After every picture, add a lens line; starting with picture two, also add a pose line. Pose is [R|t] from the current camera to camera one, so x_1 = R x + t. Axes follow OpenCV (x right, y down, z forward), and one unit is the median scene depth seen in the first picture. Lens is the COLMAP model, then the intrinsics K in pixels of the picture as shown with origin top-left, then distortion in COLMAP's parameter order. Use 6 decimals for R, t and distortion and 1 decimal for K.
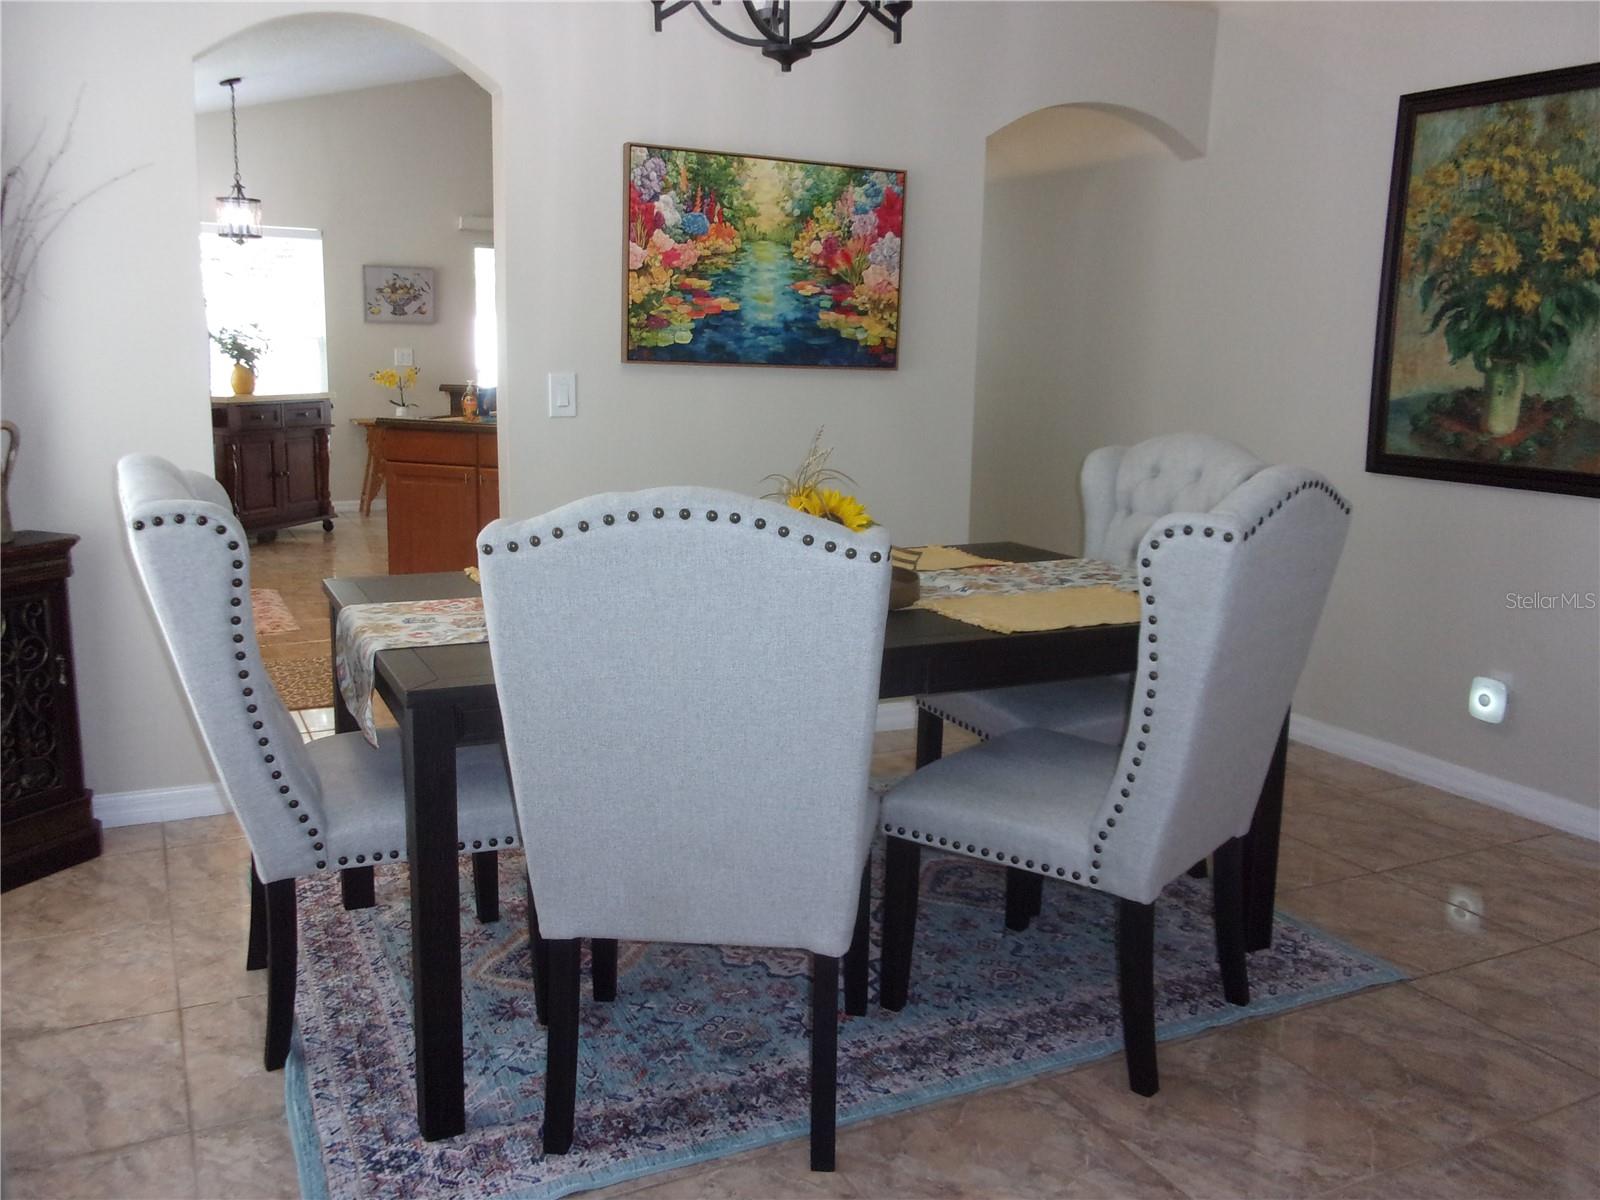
lens RADIAL K [[1336.5, 0, 786.3], [0, 1336.5, 595.5], [0, 0, 1]] dist [0.026090, -0.044340]
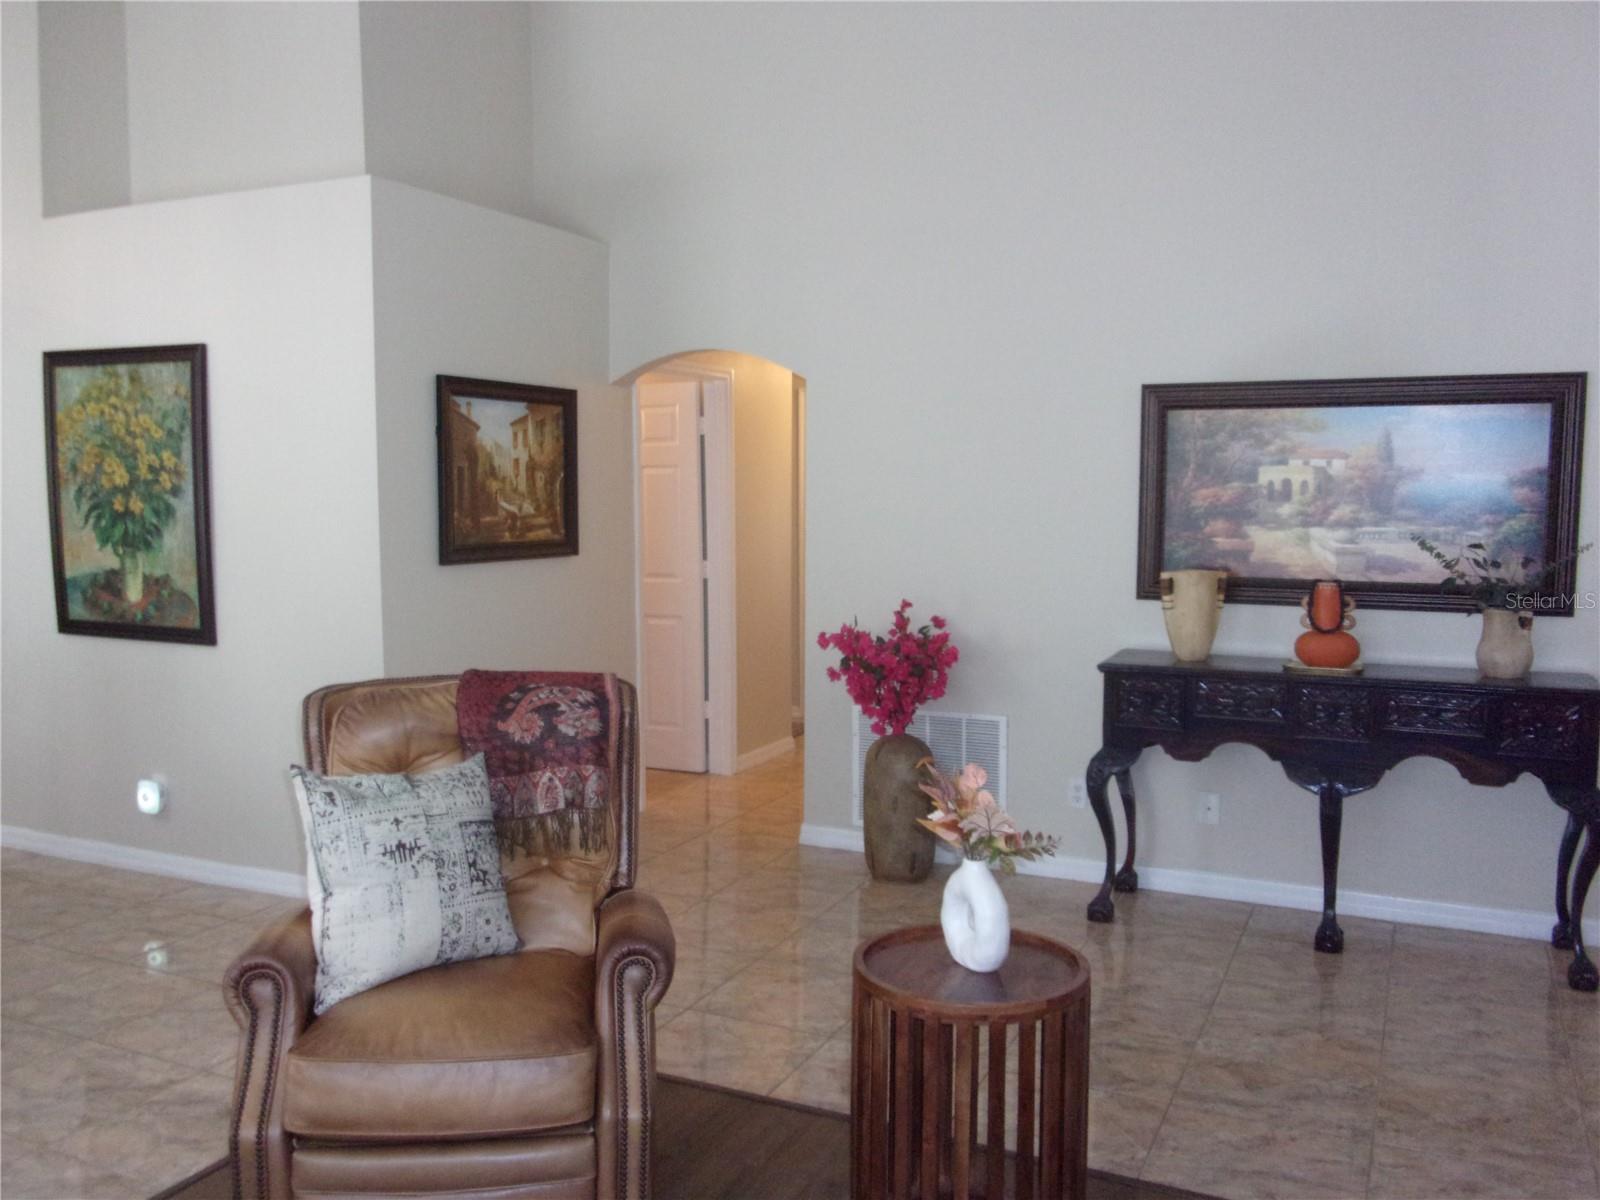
lens RADIAL K [[1336.5, 0, 784.8], [0, 1336.5, 604.6], [0, 0, 1]] dist [0.026090, -0.044340]
pose [[0.791211, -0.070906, 0.607418, 0.219629], [0.122573, 0.991487, -0.043921, 0.023481], [-0.599133, 0.109203, 0.793167, -0.470086]]
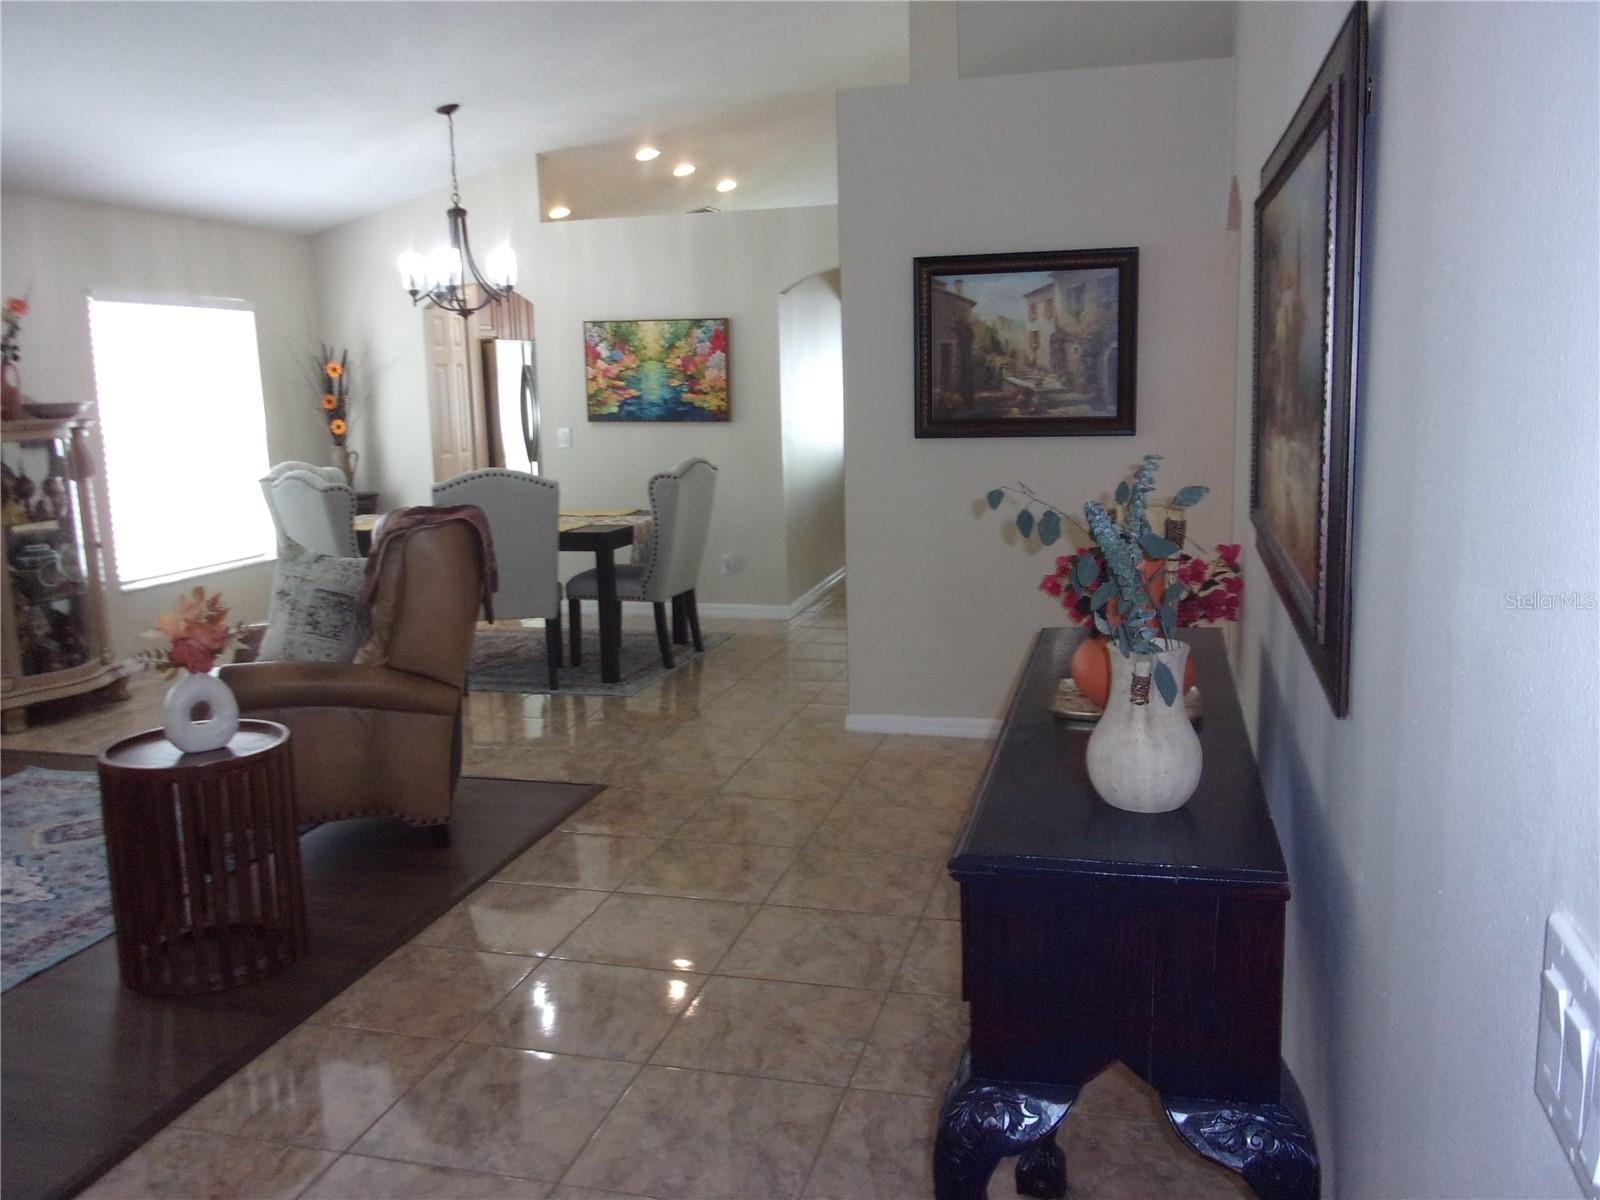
lens RADIAL K [[1336.5, 0, 789.9], [0, 1336.5, 601.1], [0, 0, 1]] dist [0.026090, -0.044340]
pose [[0.746024, 0.074770, -0.661709, 1.572393], [-0.082186, 0.996418, 0.019933, 0.041002], [0.660828, 0.039513, 0.749496, -0.376670]]
